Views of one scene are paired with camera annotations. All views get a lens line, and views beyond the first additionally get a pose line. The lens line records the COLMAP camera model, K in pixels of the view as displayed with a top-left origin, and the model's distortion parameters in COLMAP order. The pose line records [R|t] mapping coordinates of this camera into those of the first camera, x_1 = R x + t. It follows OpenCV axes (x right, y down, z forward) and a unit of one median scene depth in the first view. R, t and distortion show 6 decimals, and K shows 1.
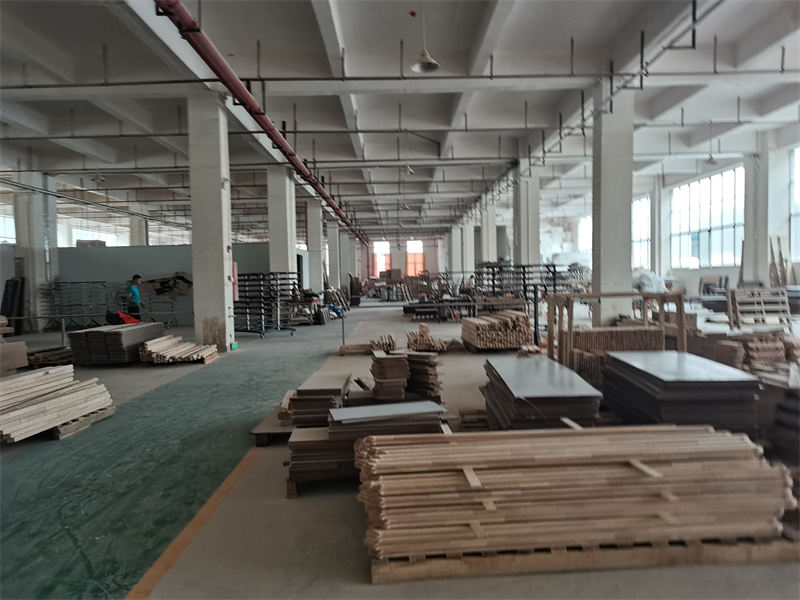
lens RADIAL K [[604.4, 0, 398.7], [0, 604.4, 302.6], [0, 0, 1]] dist [0.046456, -0.024342]
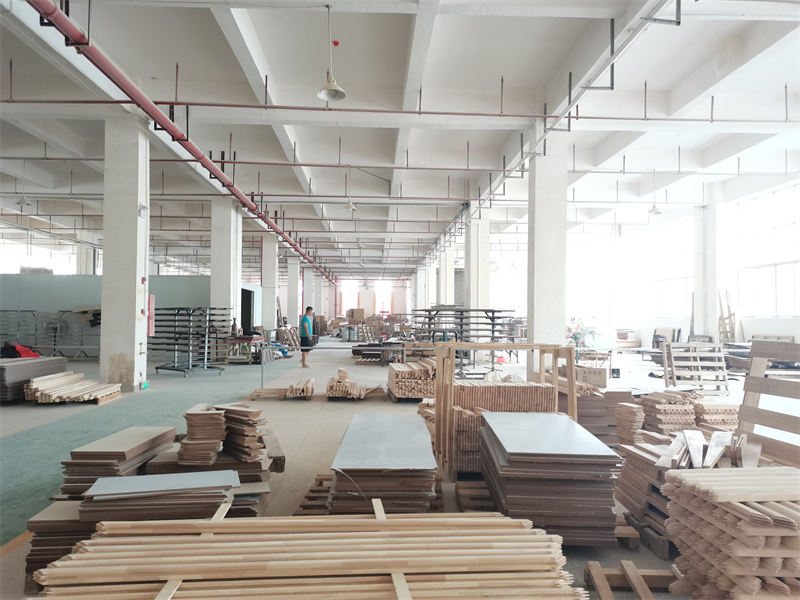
lens RADIAL K [[604.4, 0, 403.1], [0, 604.4, 301.2], [0, 0, 1]] dist [0.046456, -0.024342]
pose [[0.998911, 0.036953, 0.028494, 0.092079], [-0.034912, 0.997001, -0.069065, -0.006111], [-0.030960, 0.067995, 0.997205, 0.056631]]
